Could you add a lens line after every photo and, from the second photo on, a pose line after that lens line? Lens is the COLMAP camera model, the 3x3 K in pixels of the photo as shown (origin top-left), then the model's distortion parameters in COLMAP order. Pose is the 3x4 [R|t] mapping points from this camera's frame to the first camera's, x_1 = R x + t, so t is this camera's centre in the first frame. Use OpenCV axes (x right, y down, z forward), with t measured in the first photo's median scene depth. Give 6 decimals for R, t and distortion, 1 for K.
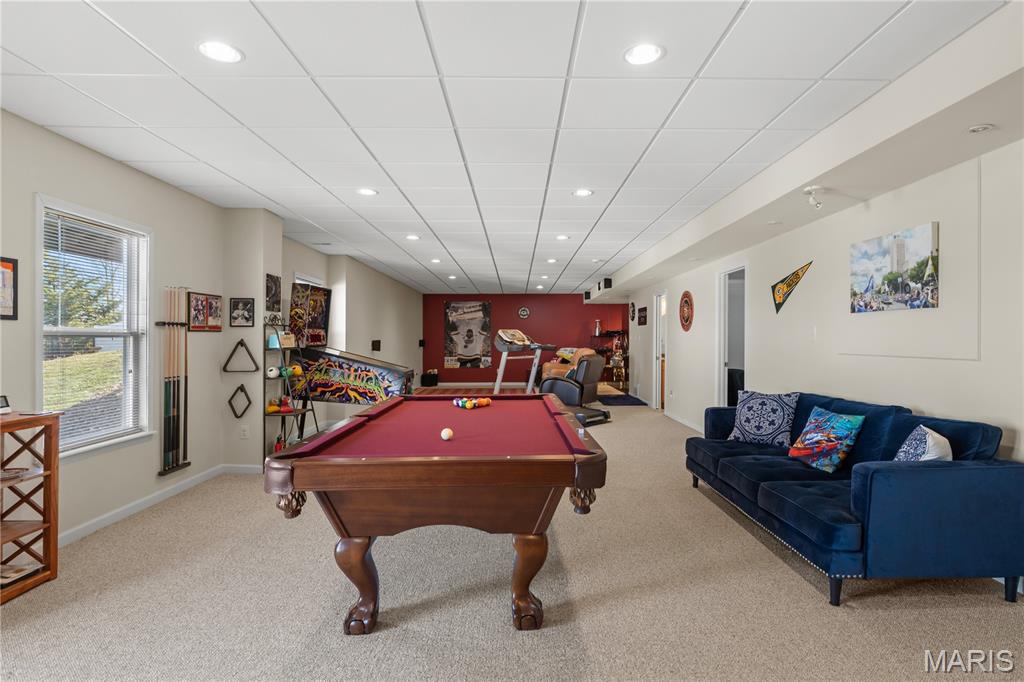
lens RADIAL K [[530.0, 0, 526.1], [0, 530.0, 340.3], [0, 0, 1]] dist [0.002442, 0.000299]
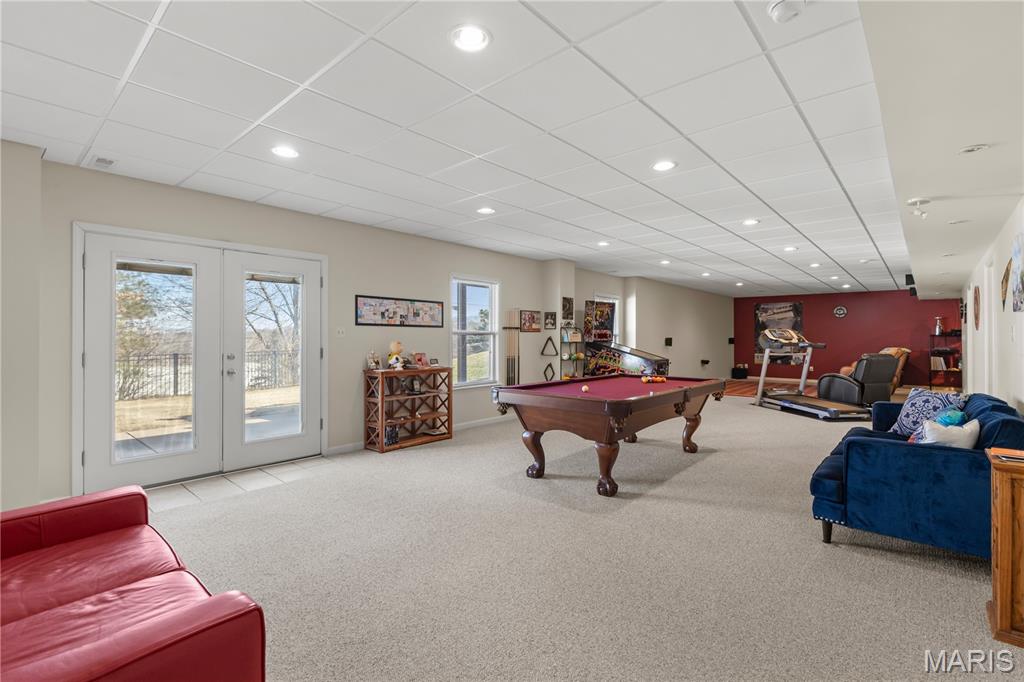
lens RADIAL K [[466.8, 0, 518.6], [0, 466.8, 342.9], [0, 0, 1]] dist [0.001599, 0.000094]
pose [[0.740429, 0.014527, -0.671978, 0.396244], [-0.007696, 0.999884, 0.013135, 0.000055], [0.672091, -0.004554, 0.740455, -0.178270]]
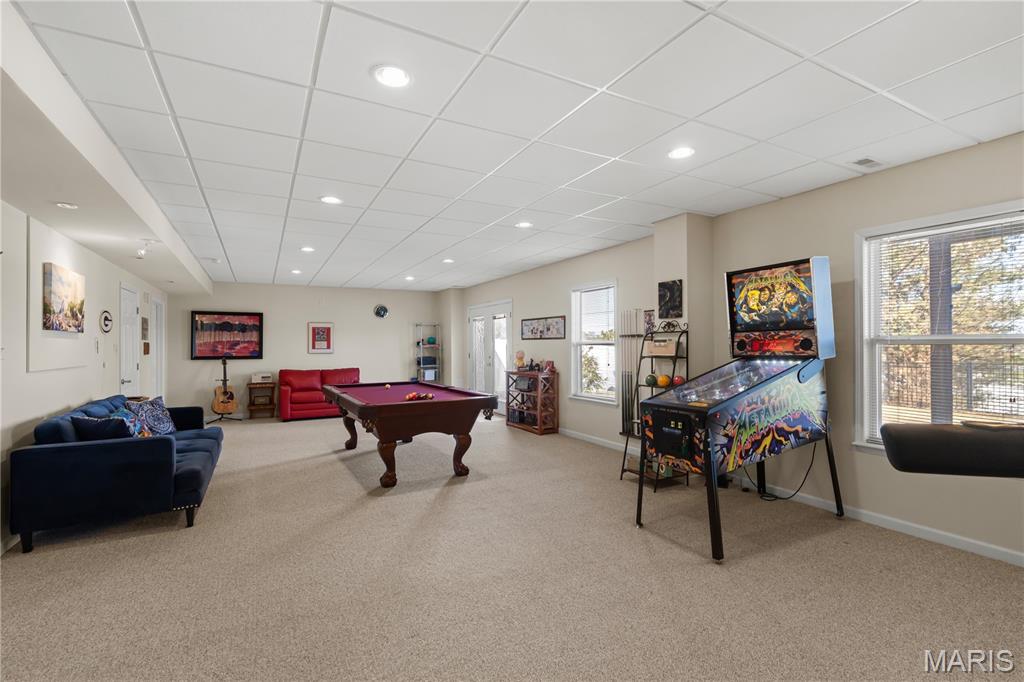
lens RADIAL K [[466.8, 0, 518.6], [0, 466.8, 342.9], [0, 0, 1]] dist [0.001599, 0.000094]
pose [[-0.883838, 0.008148, -0.467723, 0.169490], [0.009568, 0.999954, -0.000661, -0.011751], [0.467696, -0.005060, -0.883875, 1.678459]]
